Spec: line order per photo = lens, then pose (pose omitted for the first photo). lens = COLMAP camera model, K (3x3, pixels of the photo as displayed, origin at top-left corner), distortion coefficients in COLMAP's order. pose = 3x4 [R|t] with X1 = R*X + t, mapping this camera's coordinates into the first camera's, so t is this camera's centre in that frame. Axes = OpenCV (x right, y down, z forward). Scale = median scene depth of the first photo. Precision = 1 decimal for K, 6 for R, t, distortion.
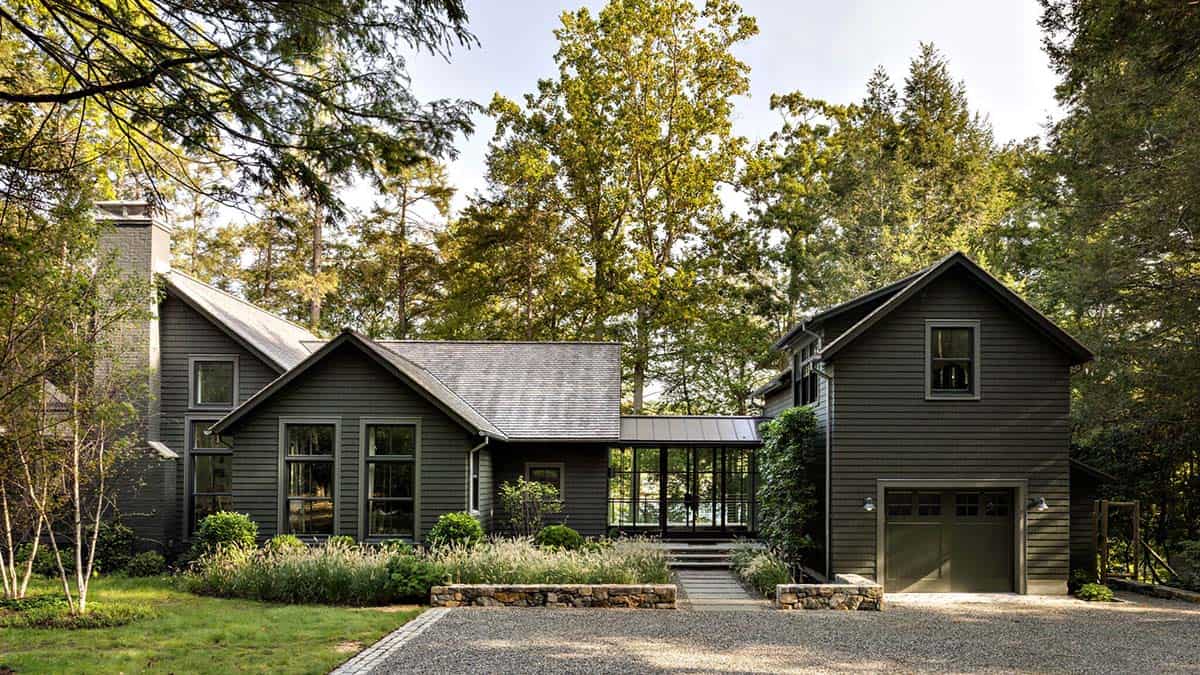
lens RADIAL K [[1674.7, 0, 600.0], [0, 1674.7, 337.5], [0, 0, 1]] dist [0.046461, 0.054681]
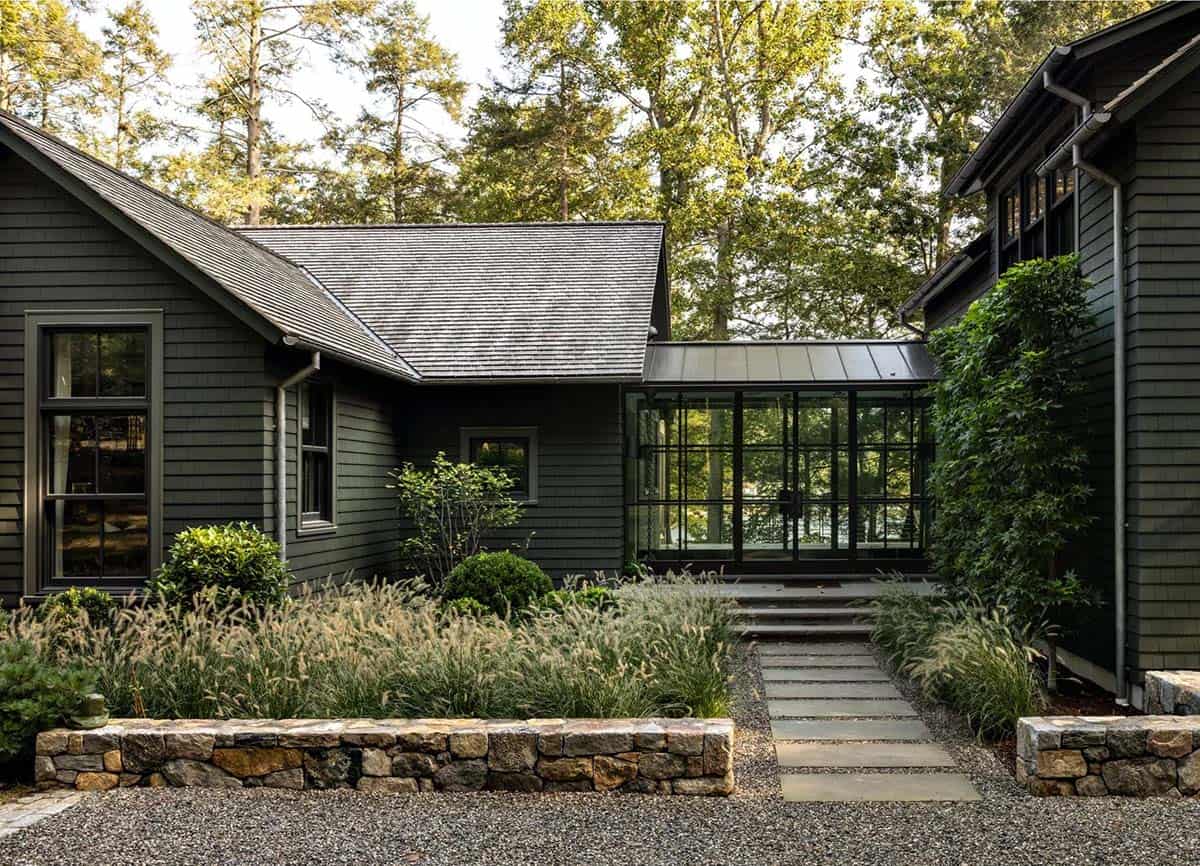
lens RADIAL K [[2133.9, 0, 600.0], [0, 2133.9, 433.0], [0, 0, 1]] dist [0.028326, -0.000889]
pose [[0.999151, -0.010308, -0.039875, 0.027821], [0.012642, 0.998193, 0.058736, 0.046394], [0.039198, -0.059191, 0.997477, 0.427718]]
